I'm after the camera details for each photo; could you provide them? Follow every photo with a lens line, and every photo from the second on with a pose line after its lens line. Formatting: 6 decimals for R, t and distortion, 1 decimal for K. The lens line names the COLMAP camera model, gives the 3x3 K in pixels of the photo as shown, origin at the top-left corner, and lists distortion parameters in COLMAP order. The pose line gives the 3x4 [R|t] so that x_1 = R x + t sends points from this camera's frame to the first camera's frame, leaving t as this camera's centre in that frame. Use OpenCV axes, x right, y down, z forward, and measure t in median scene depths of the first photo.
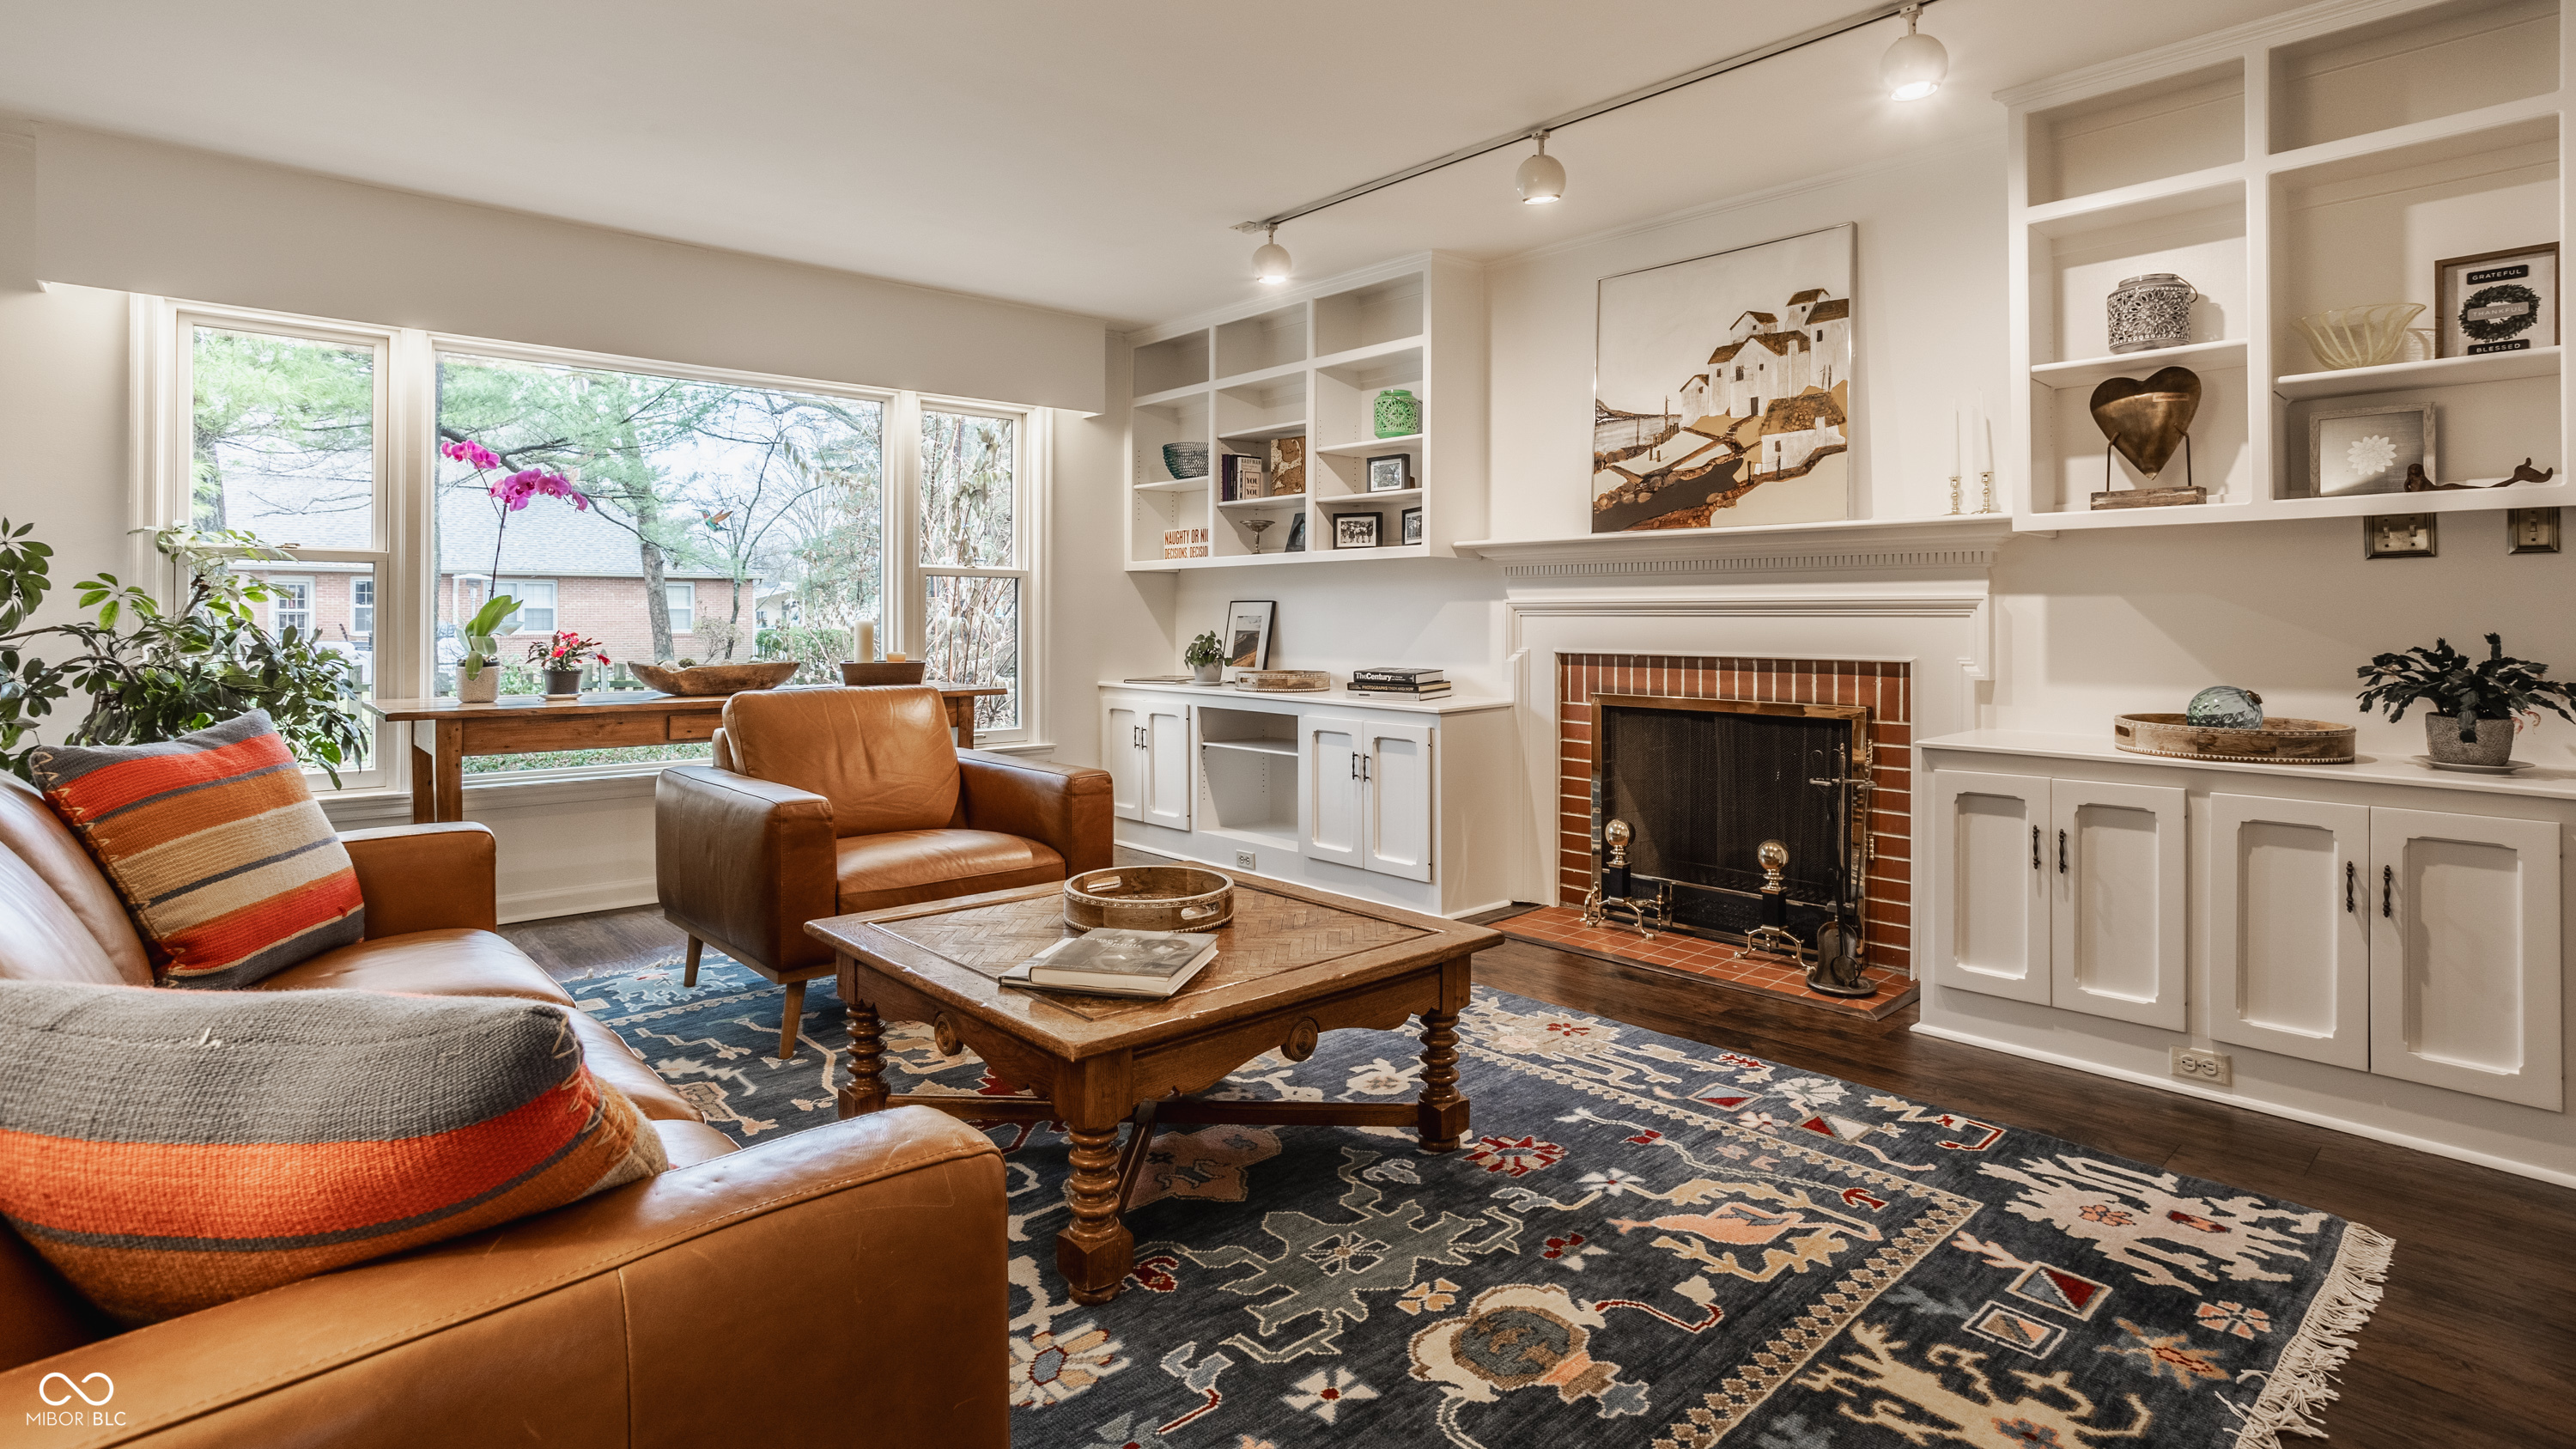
lens RADIAL K [[1236.8, 0, 1283.1], [0, 1236.8, 568.0], [0, 0, 1]] dist [-0.055606, 0.034301]
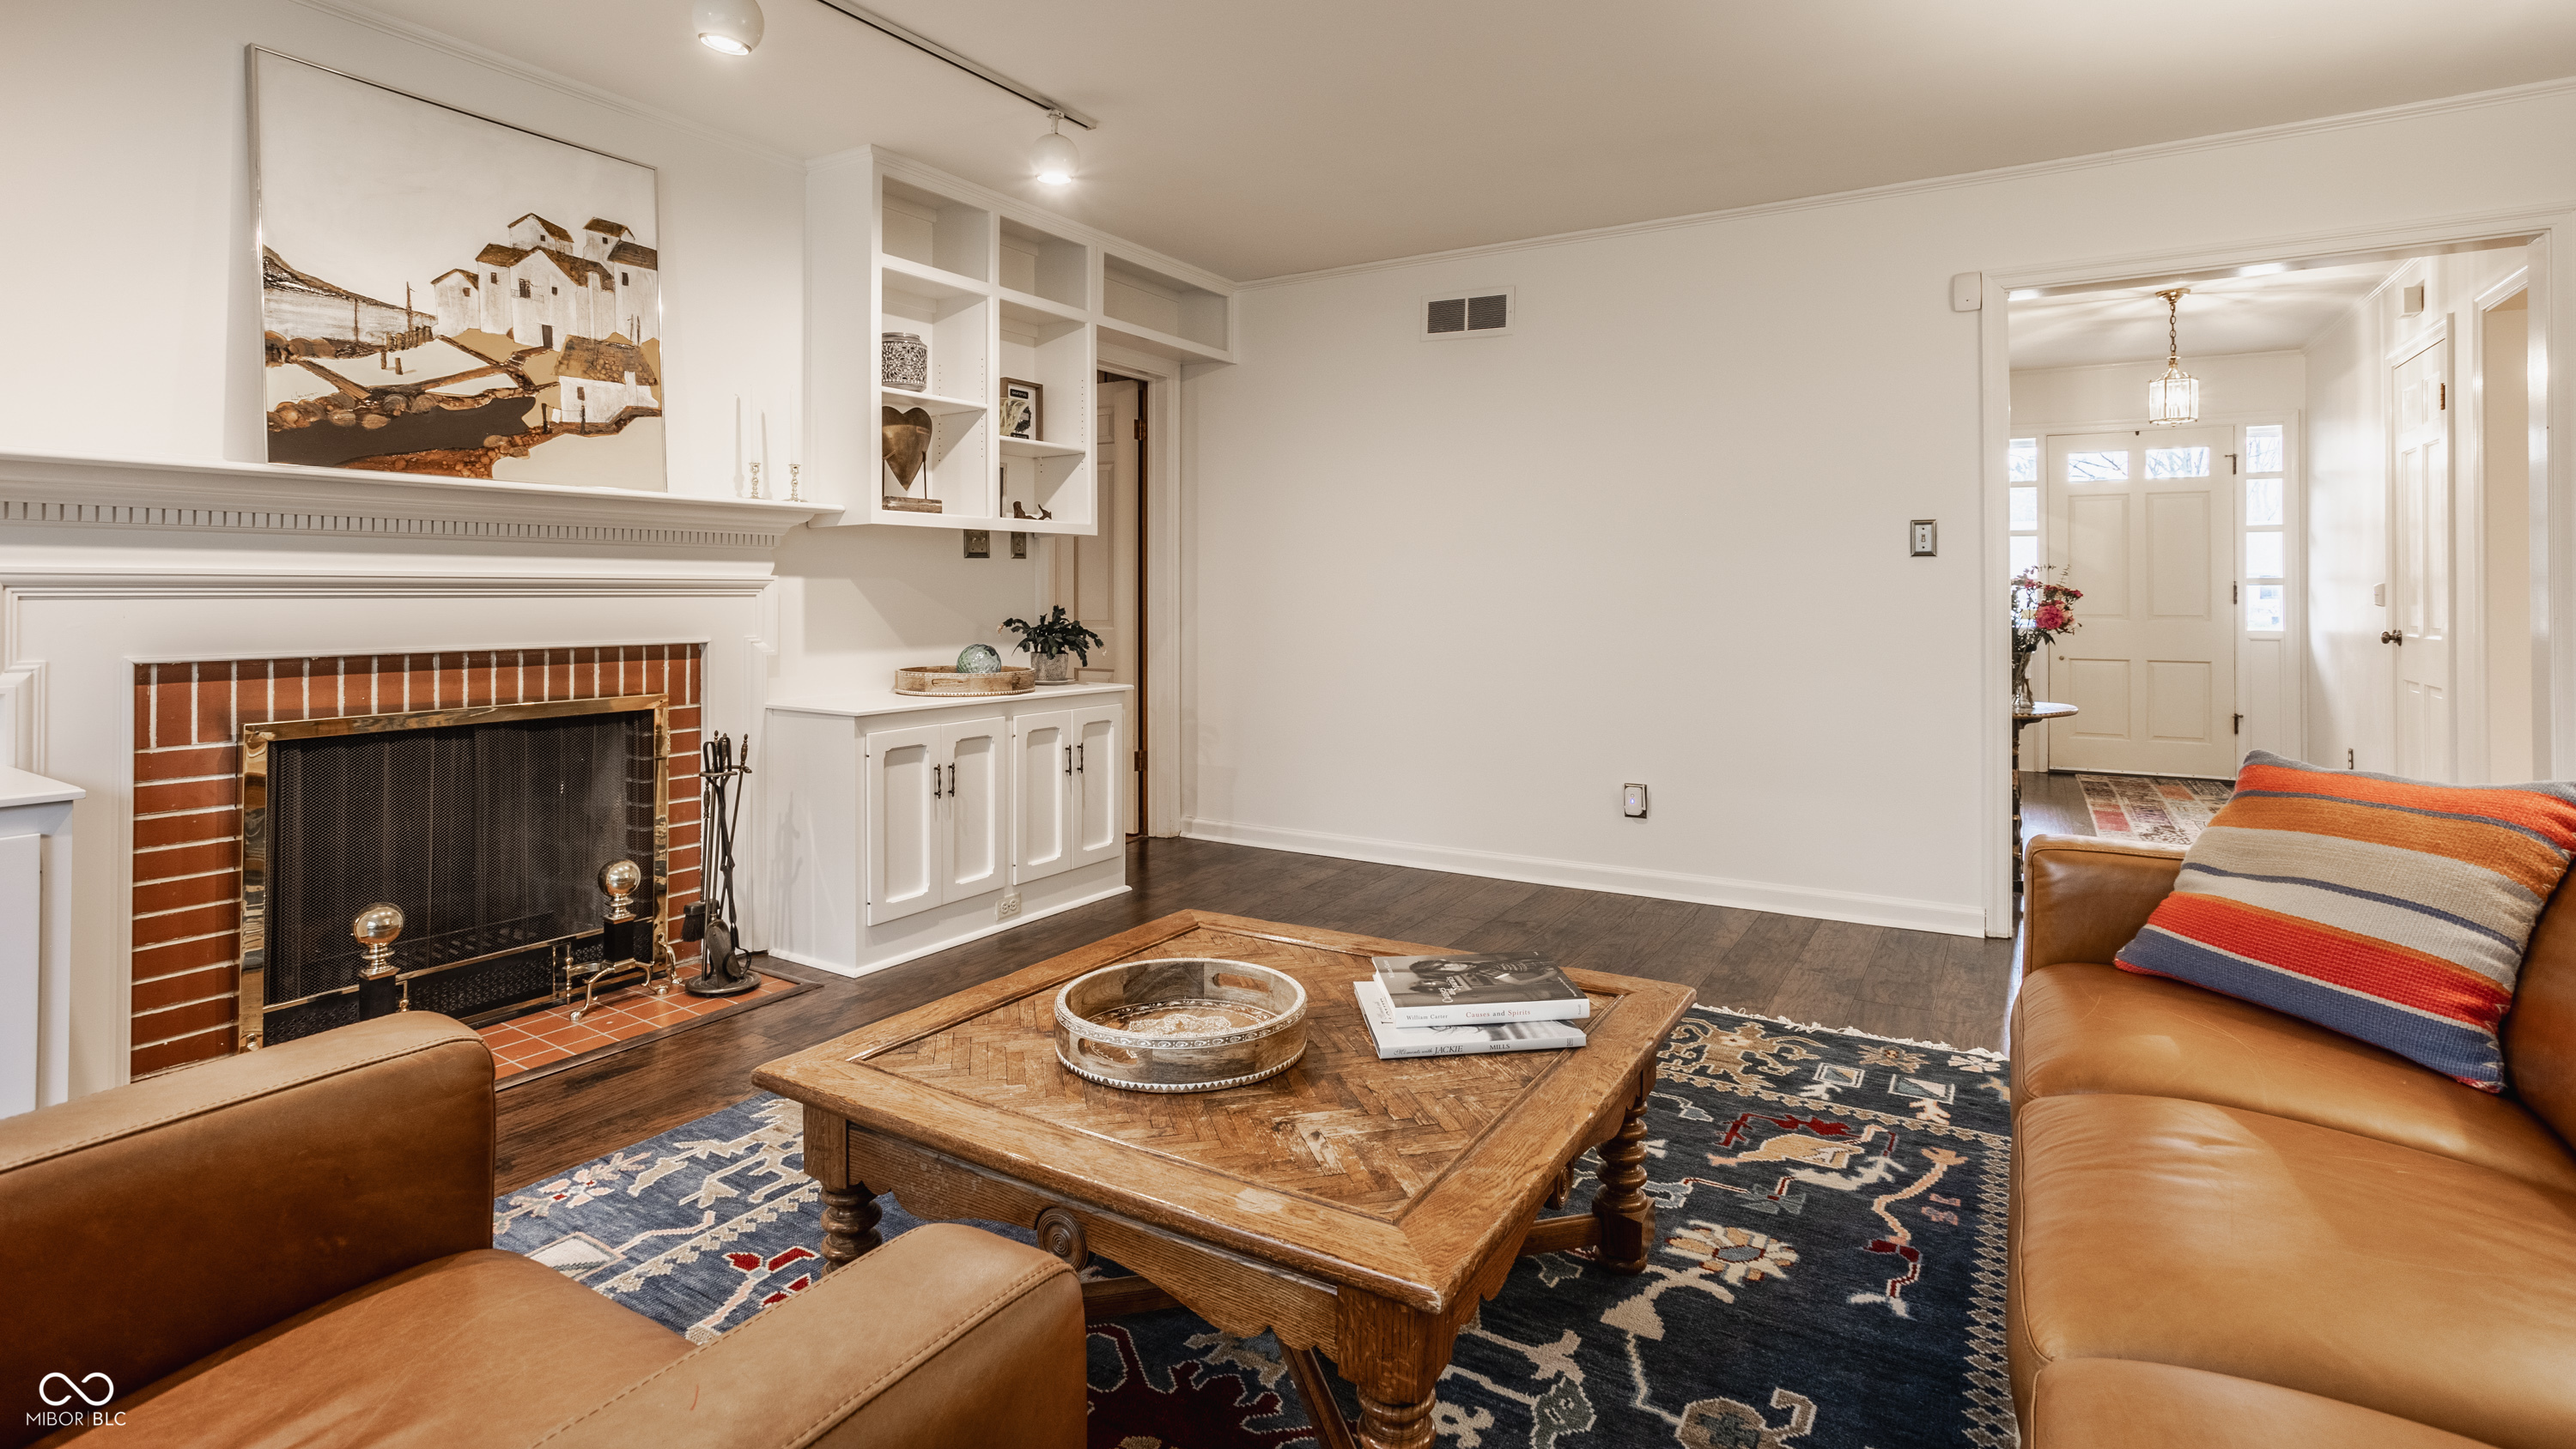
lens RADIAL K [[1253.6, 0, 1256.1], [0, 1253.6, 551.0], [0, 0, 1]] dist [0.000883, 0.000322]
pose [[-0.257664, 0.028659, 0.965810, -0.510935], [-0.038098, 0.998481, -0.039792, 0.023286], [-0.965483, -0.047048, -0.256181, 0.730838]]
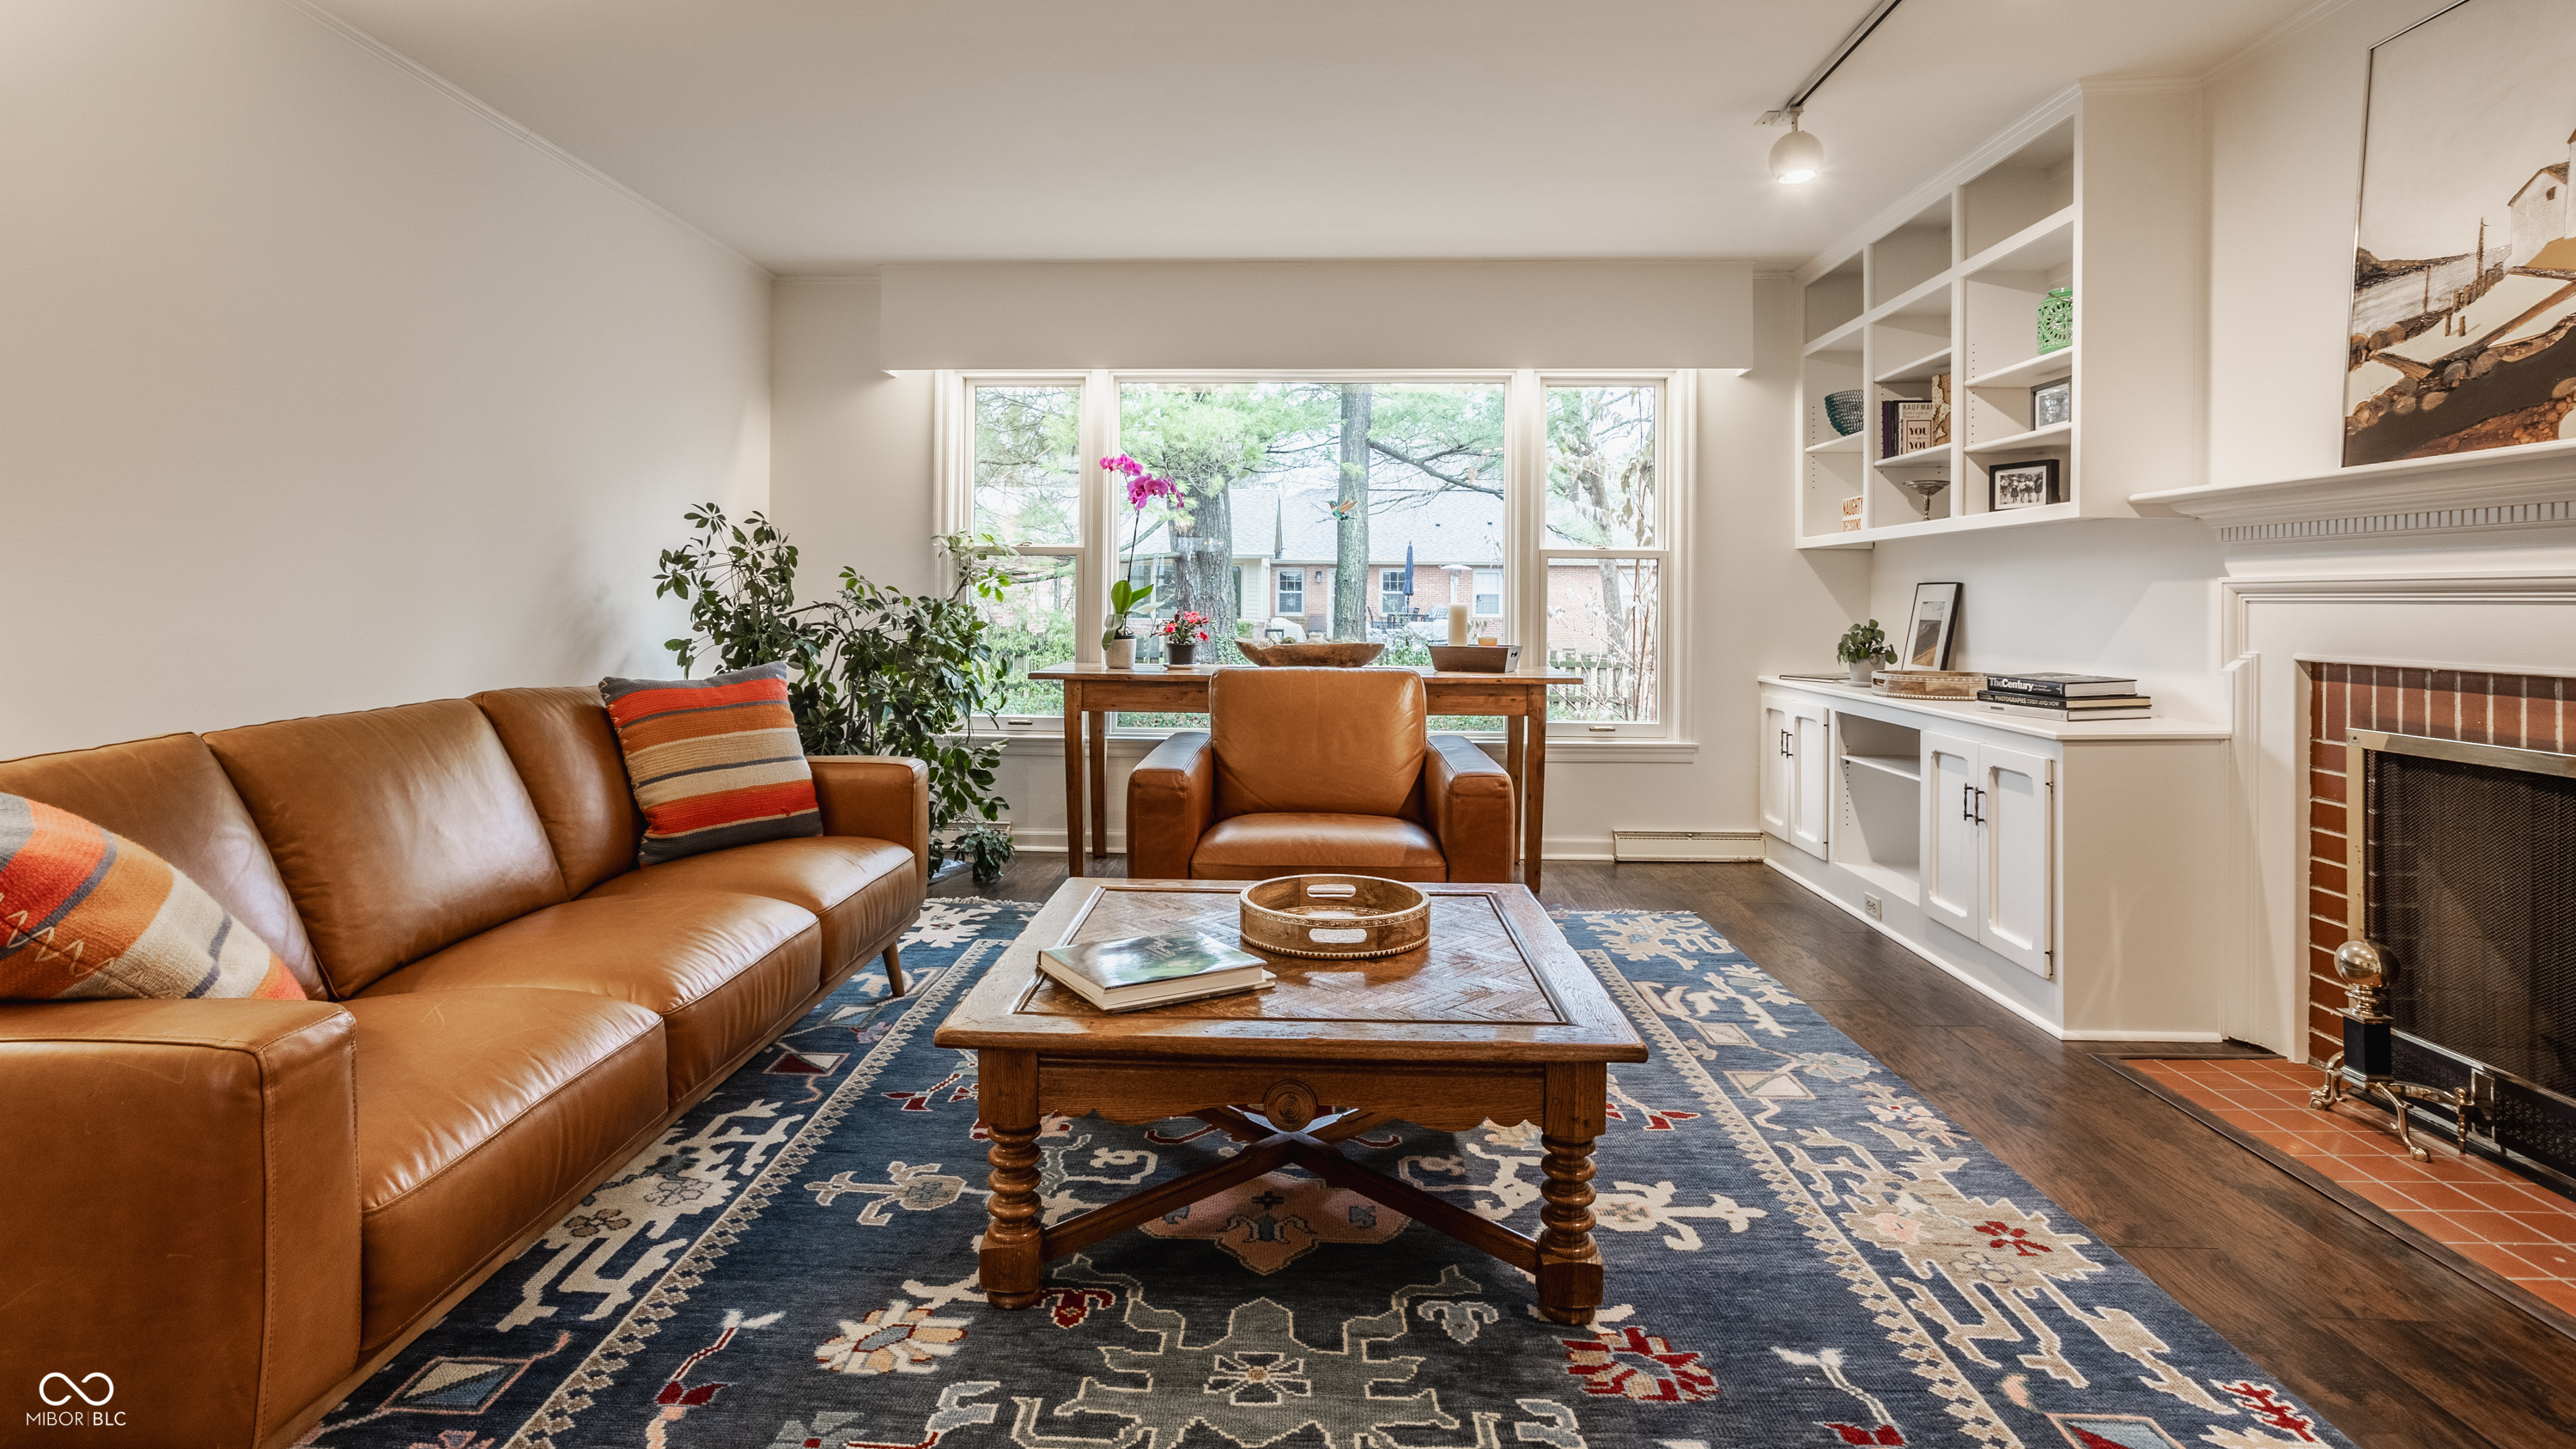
lens RADIAL K [[1236.8, 0, 1283.1], [0, 1236.8, 568.0], [0, 0, 1]] dist [-0.055606, 0.034301]
pose [[0.719836, -0.013174, -0.694019, 0.308211], [0.020839, 0.999779, 0.002636, 0.009604], [0.693831, -0.016360, 0.719952, 0.212242]]
